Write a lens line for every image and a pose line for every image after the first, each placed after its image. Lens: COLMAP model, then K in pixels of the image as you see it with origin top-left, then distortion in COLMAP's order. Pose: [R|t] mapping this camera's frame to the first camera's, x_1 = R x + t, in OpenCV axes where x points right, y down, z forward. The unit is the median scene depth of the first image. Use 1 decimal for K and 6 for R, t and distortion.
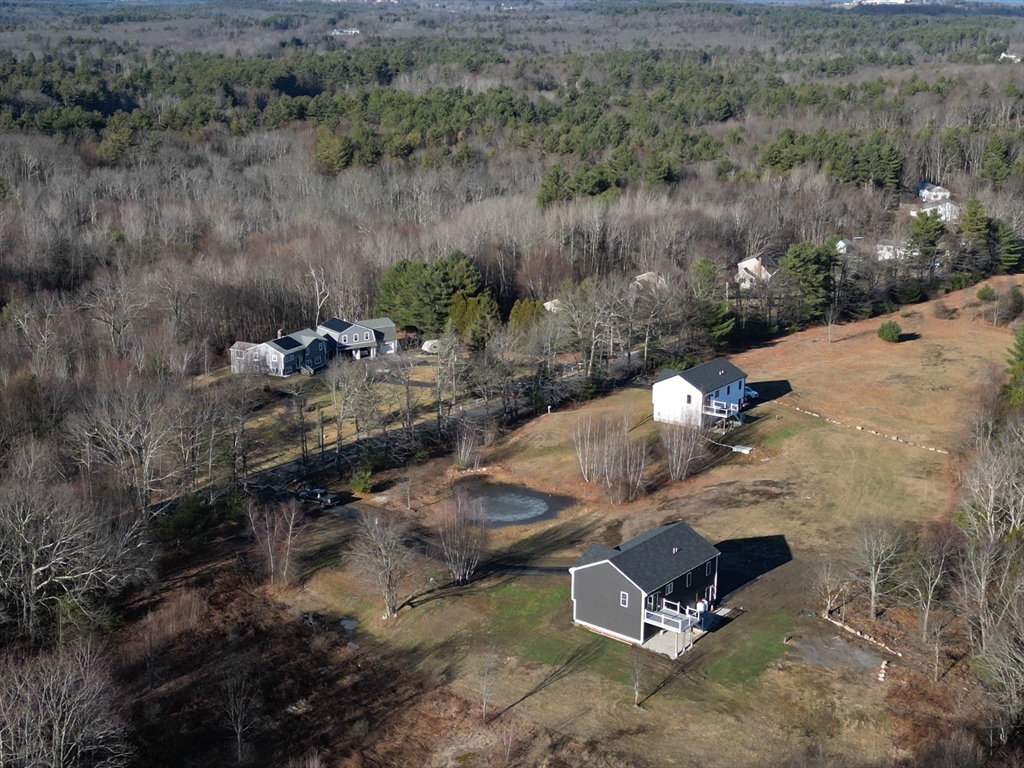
lens RADIAL K [[925.6, 0, 512.0], [0, 925.6, 384.0], [0, 0, 1]] dist [0.070074, -0.010082]
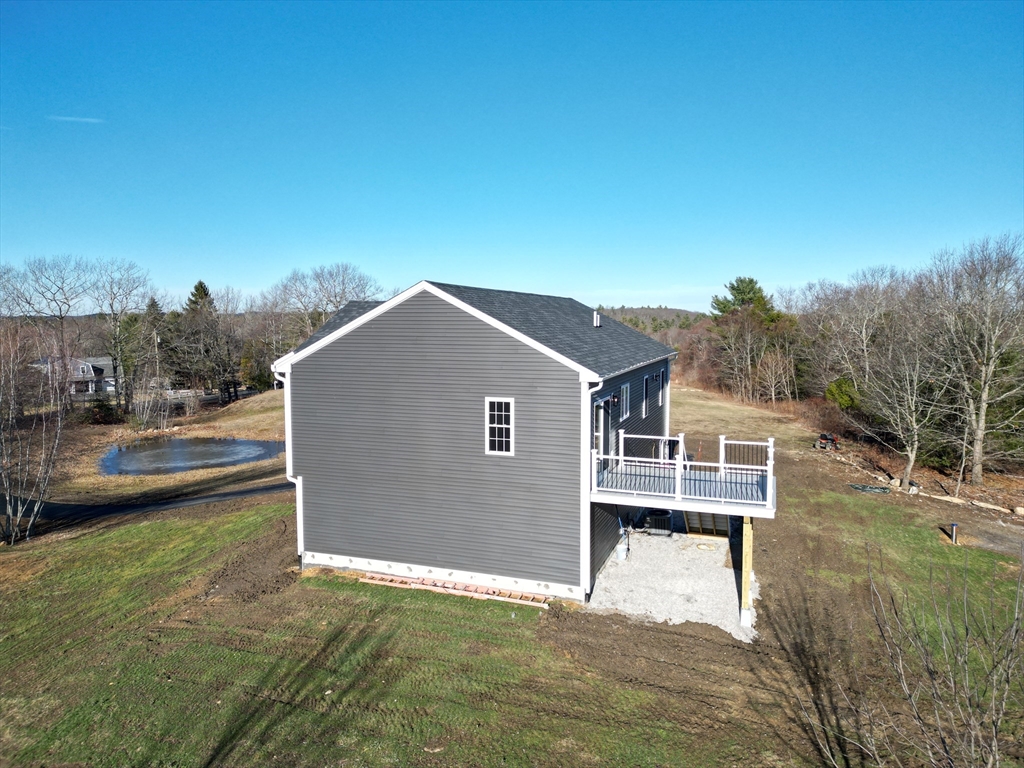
lens RADIAL K [[715.3, 0, 512.0], [0, 715.3, 384.0], [0, 0, 1]] dist [0.102692, -0.137762]
pose [[0.939471, -0.038501, 0.340457, 0.057840], [0.060338, 0.996728, -0.053783, 0.229109], [-0.337273, 0.071071, 0.938720, 0.814355]]
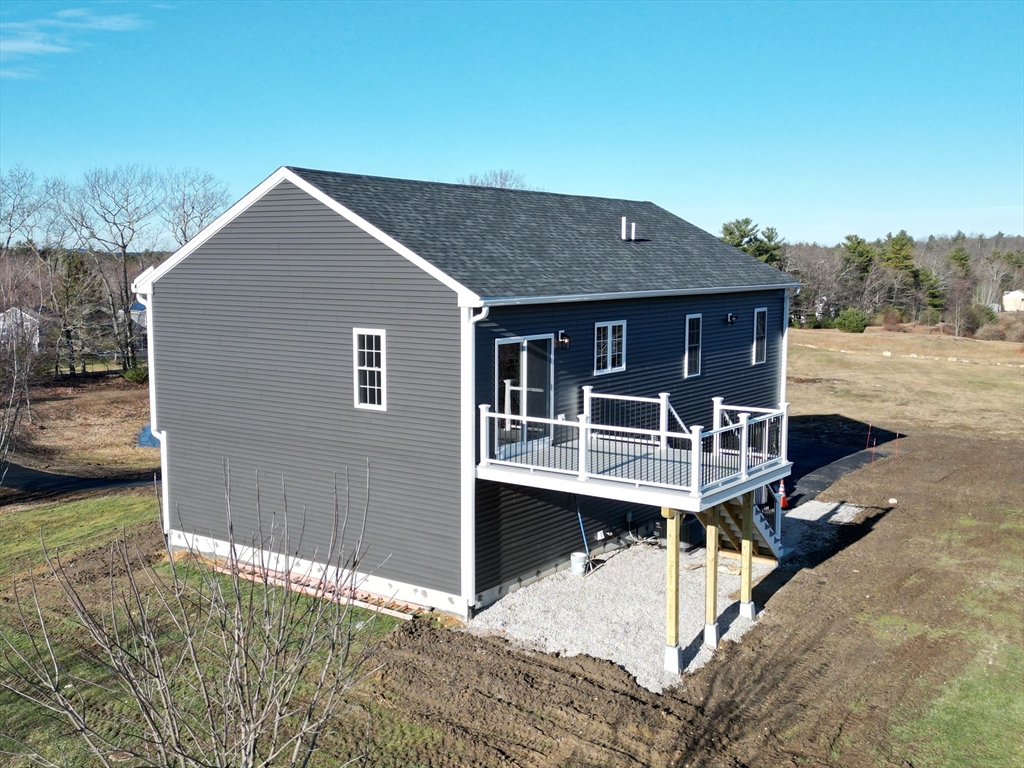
lens RADIAL K [[1057.2, 0, 484.3], [0, 1057.2, 394.9], [0, 0, 1]] dist [0.181997, -0.380454]
pose [[0.997287, -0.014896, 0.072093, 0.127304], [0.016676, 0.999569, -0.024156, 0.240263], [-0.071703, 0.025293, 0.997105, 0.790646]]
